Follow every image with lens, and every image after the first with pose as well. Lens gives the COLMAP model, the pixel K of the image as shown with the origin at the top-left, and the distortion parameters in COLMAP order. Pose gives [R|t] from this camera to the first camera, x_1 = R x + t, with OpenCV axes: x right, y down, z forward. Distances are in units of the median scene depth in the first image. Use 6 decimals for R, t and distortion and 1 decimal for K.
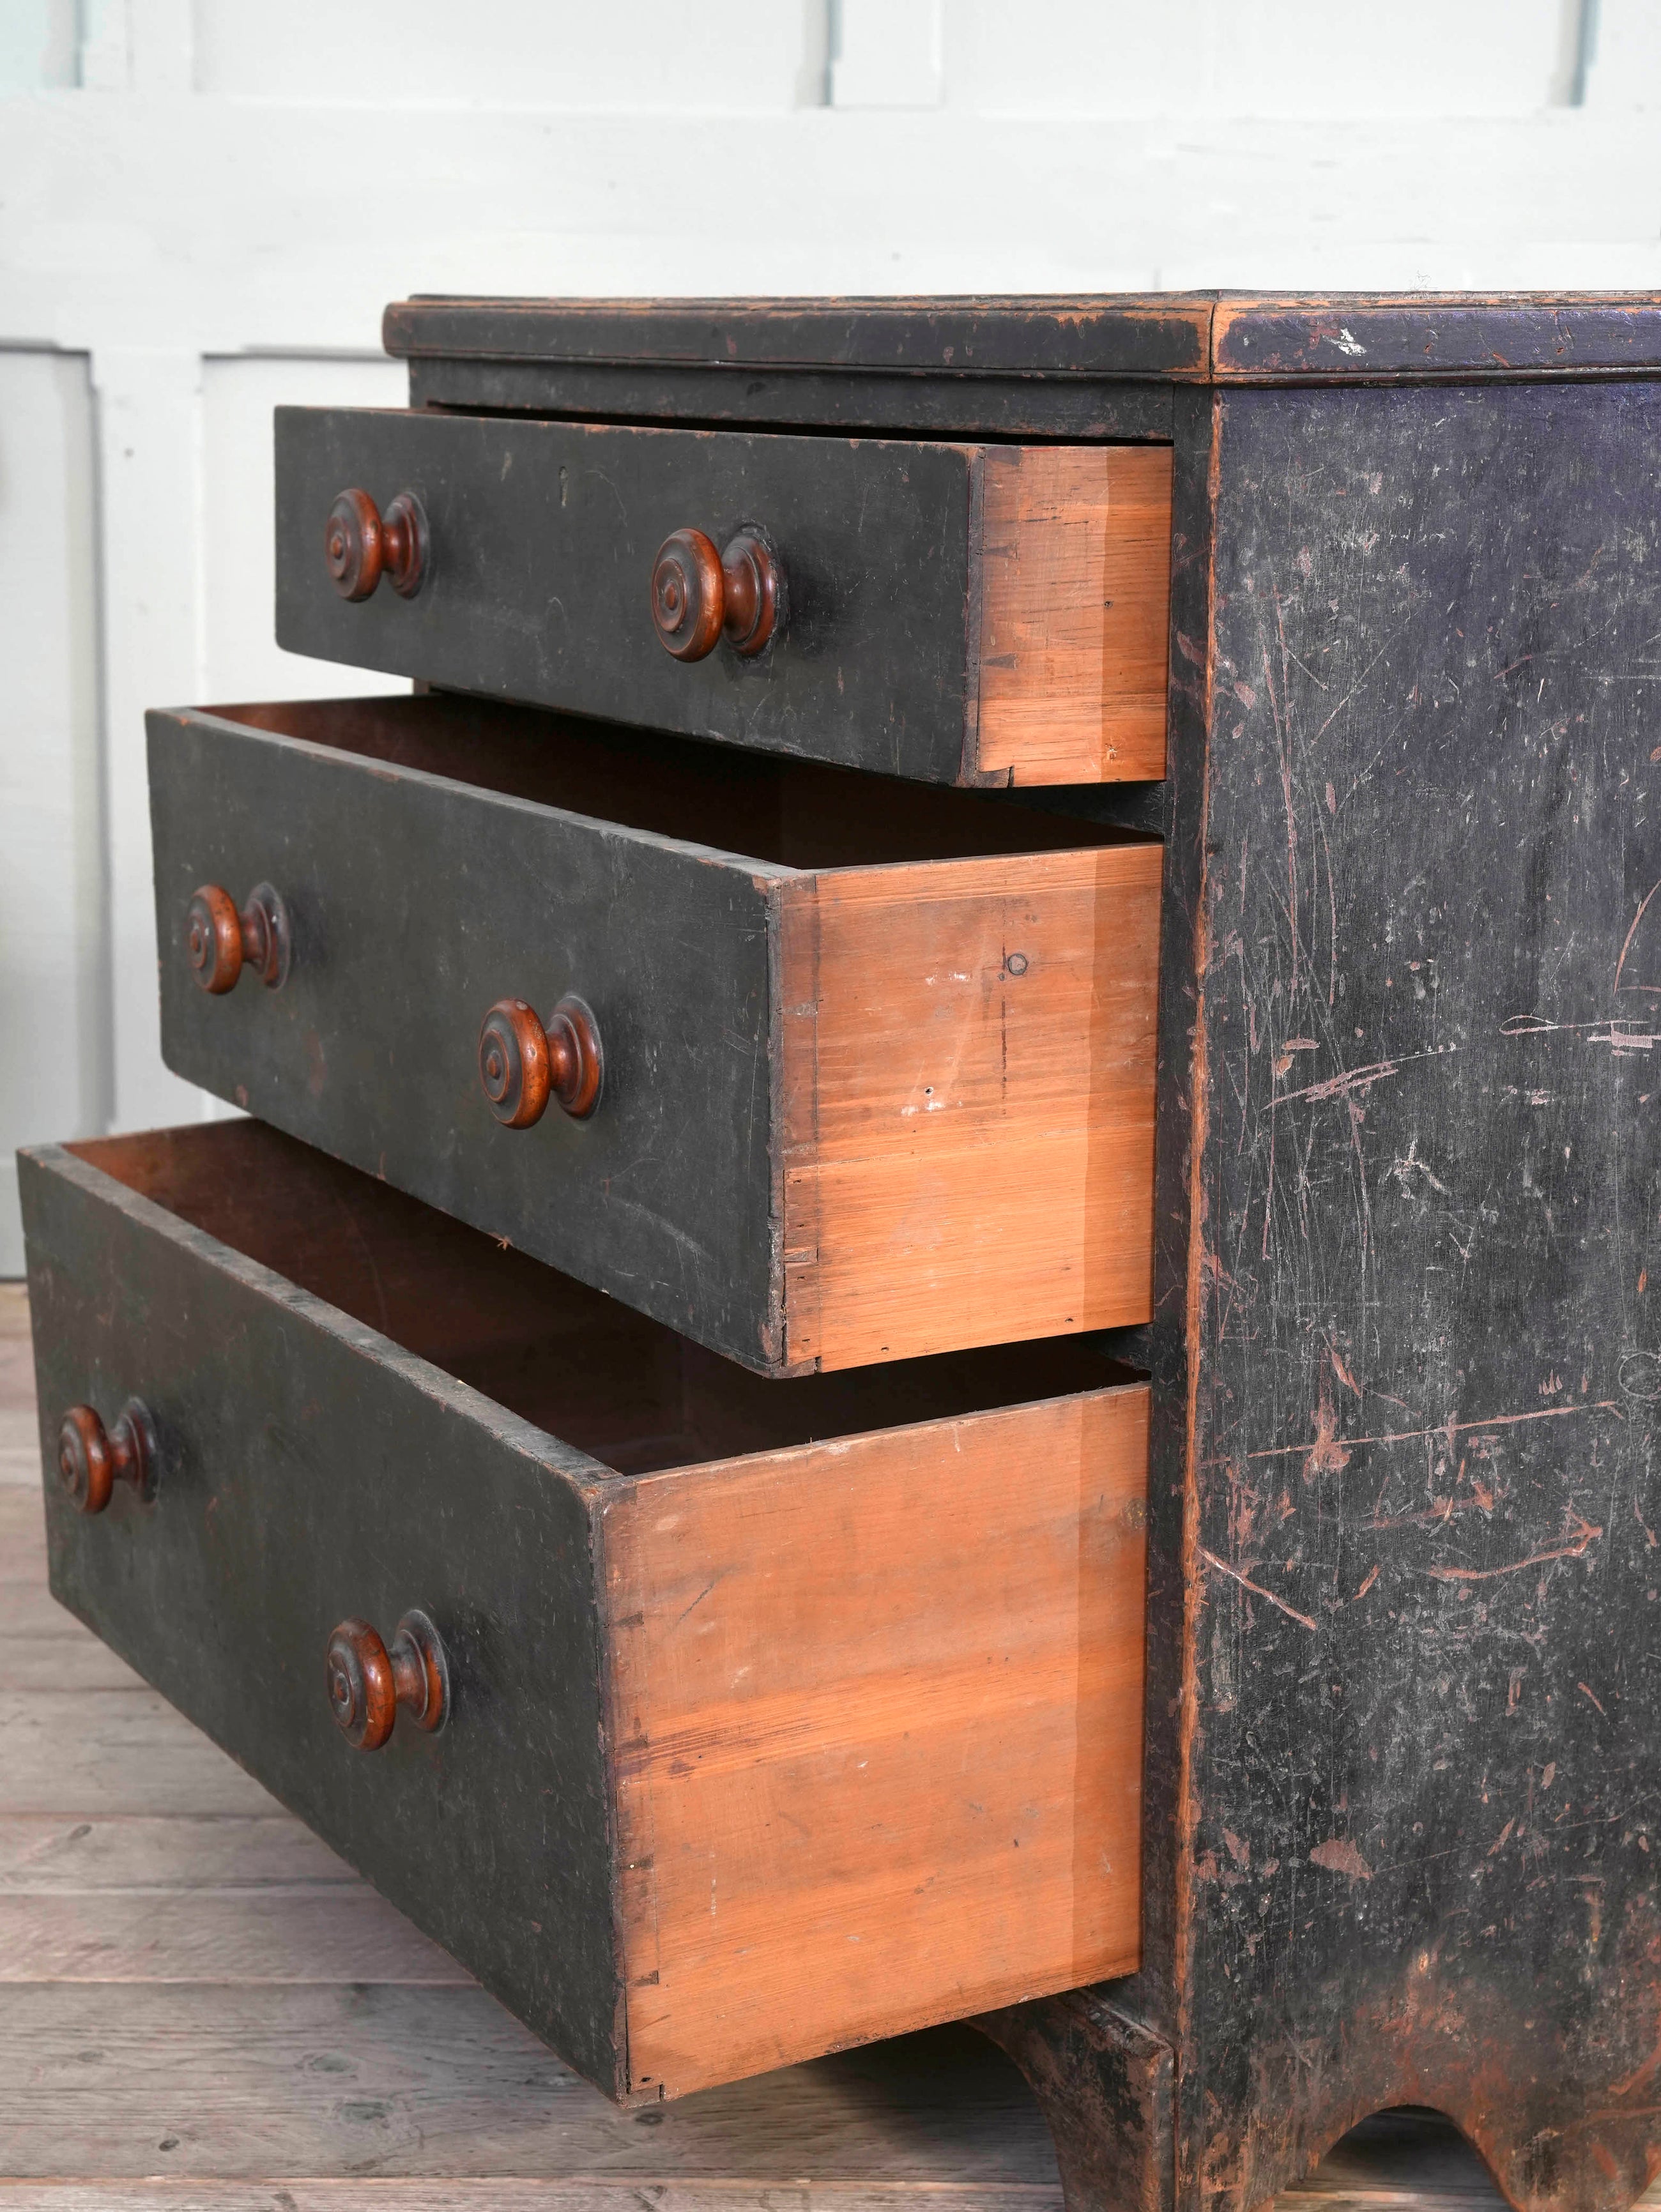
lens RADIAL K [[4073.5, 0, 830.5], [0, 4073.5, 1106.0], [0, 0, 1]] dist [0.181779, 0.505097]
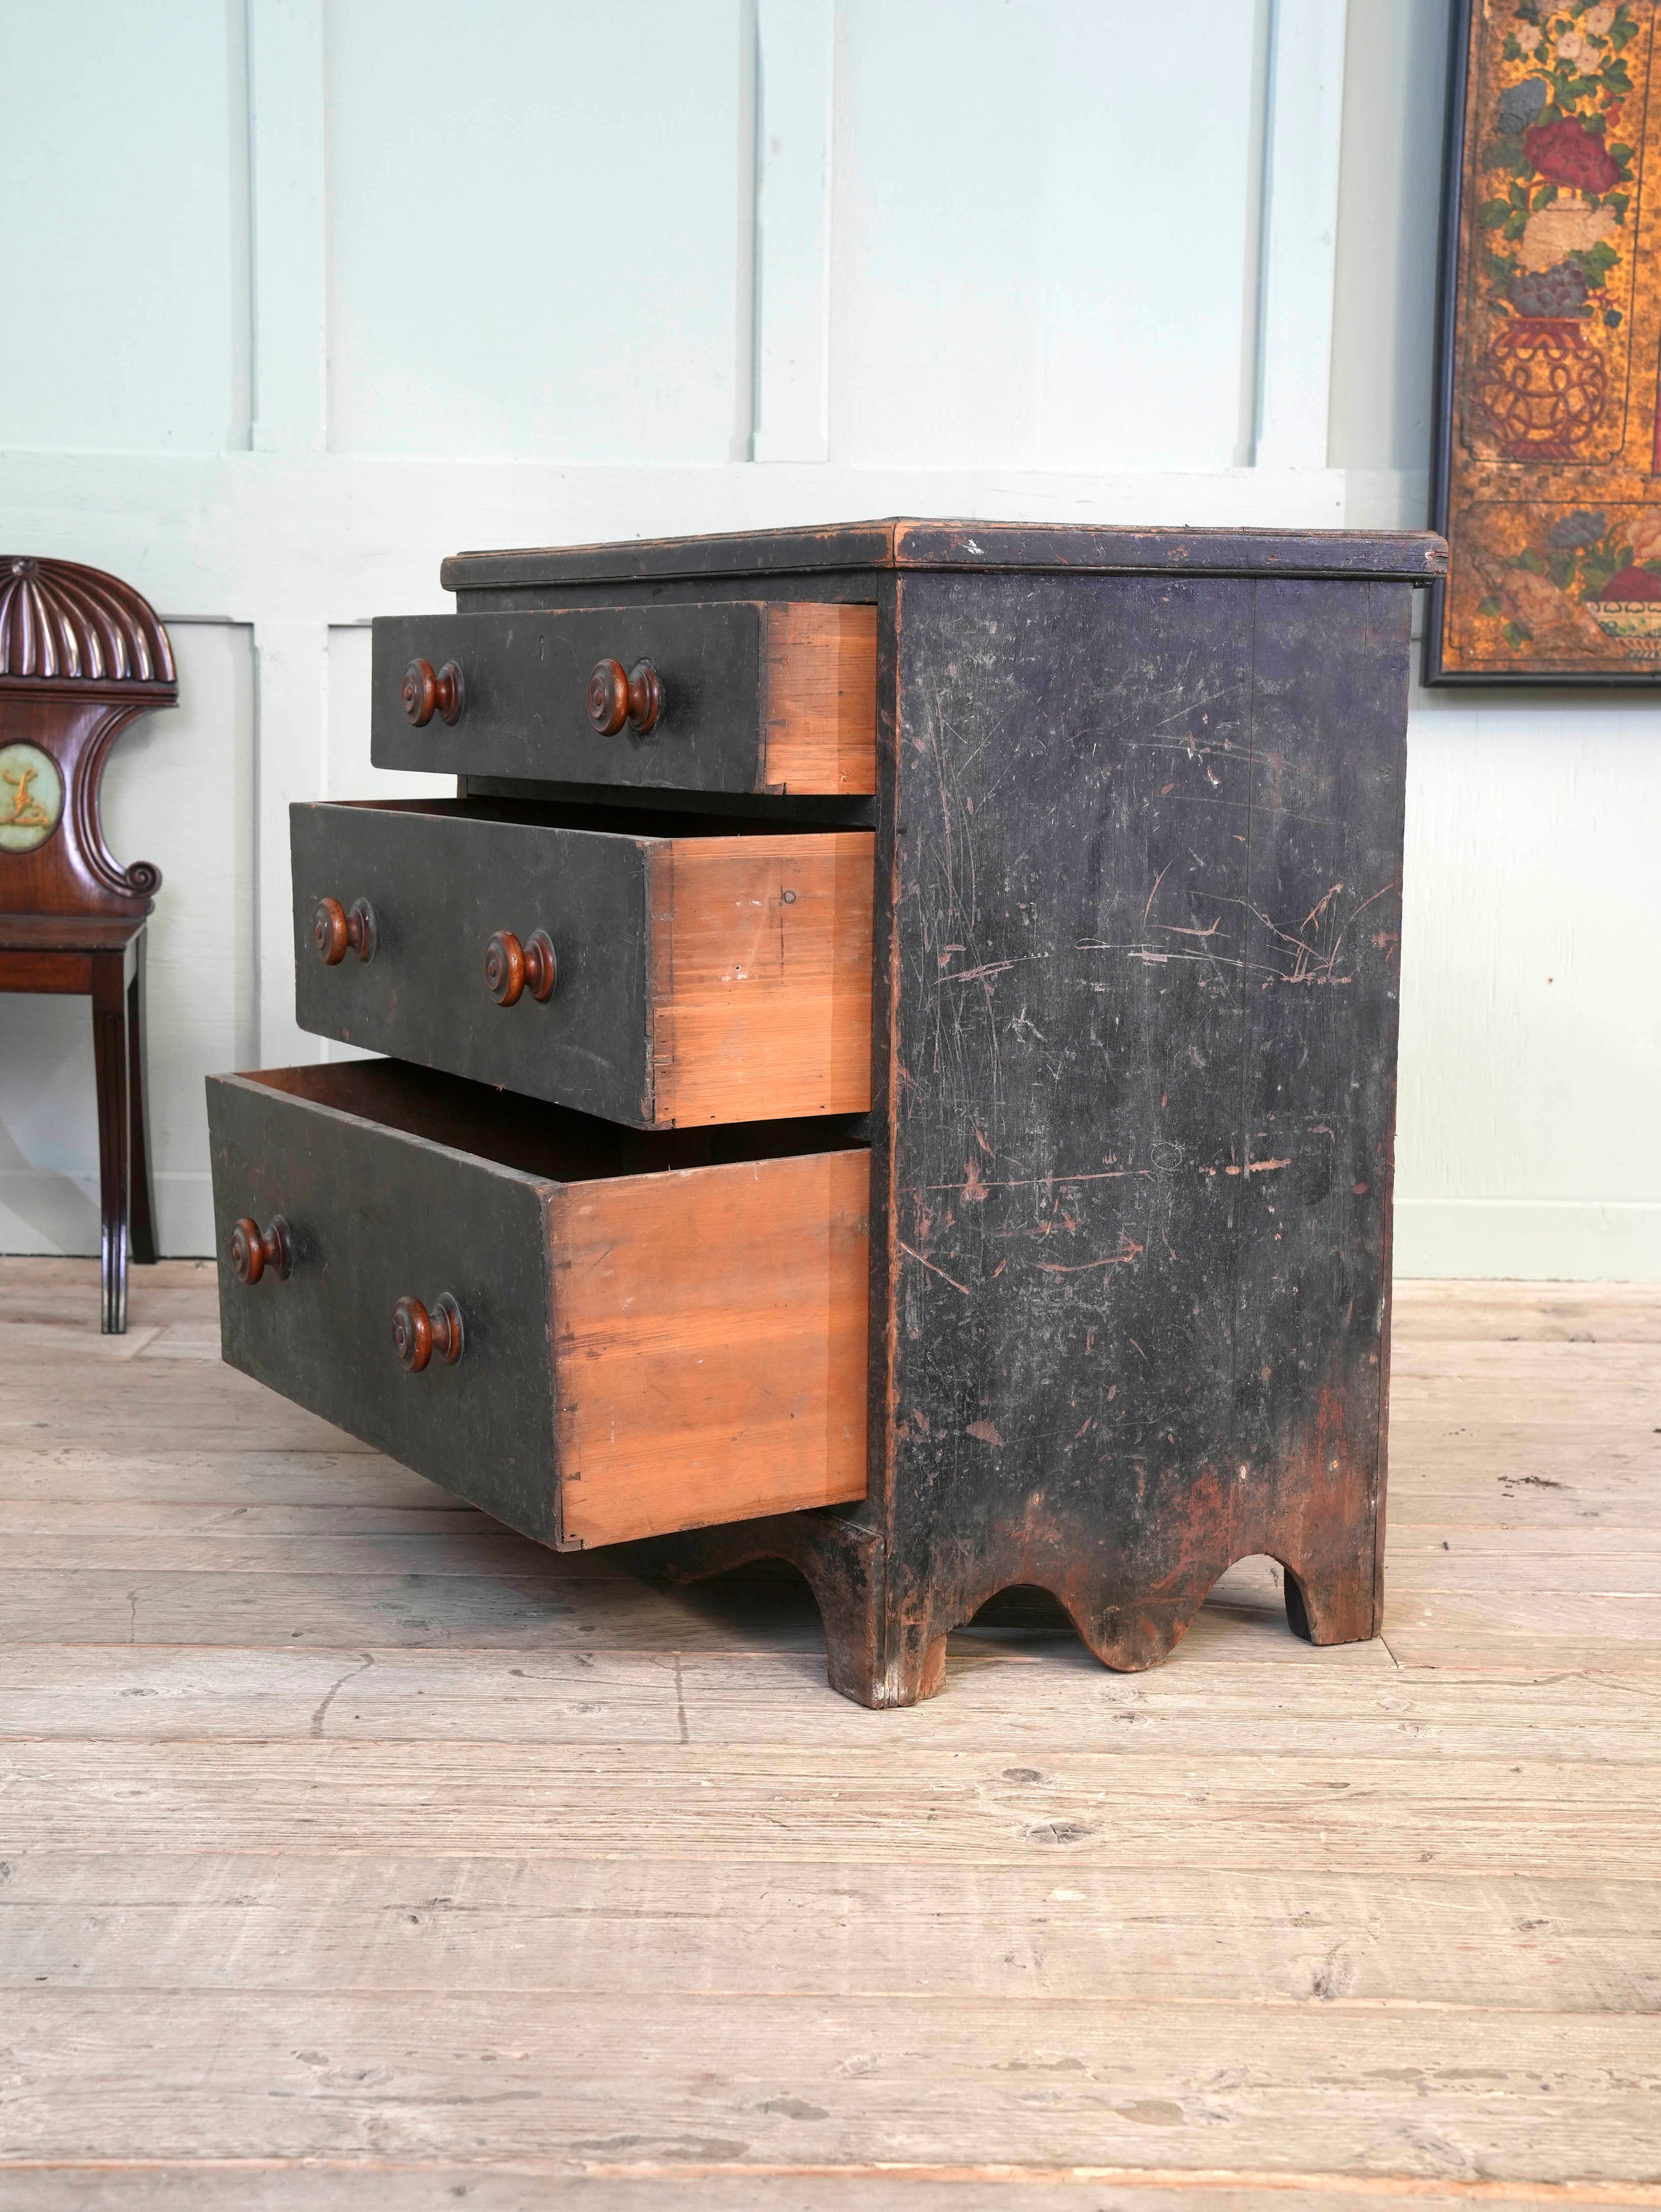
lens RADIAL K [[3356.2, 0, 826.5], [0, 3356.2, 1093.0], [0, 0, 1]] dist [0.113665, 0.403241]
pose [[0.999992, 0.002987, -0.002620, 0.062082], [-0.003159, 0.997649, -0.068461, 0.139528], [0.002409, 0.068468, 0.997650, -0.407122]]
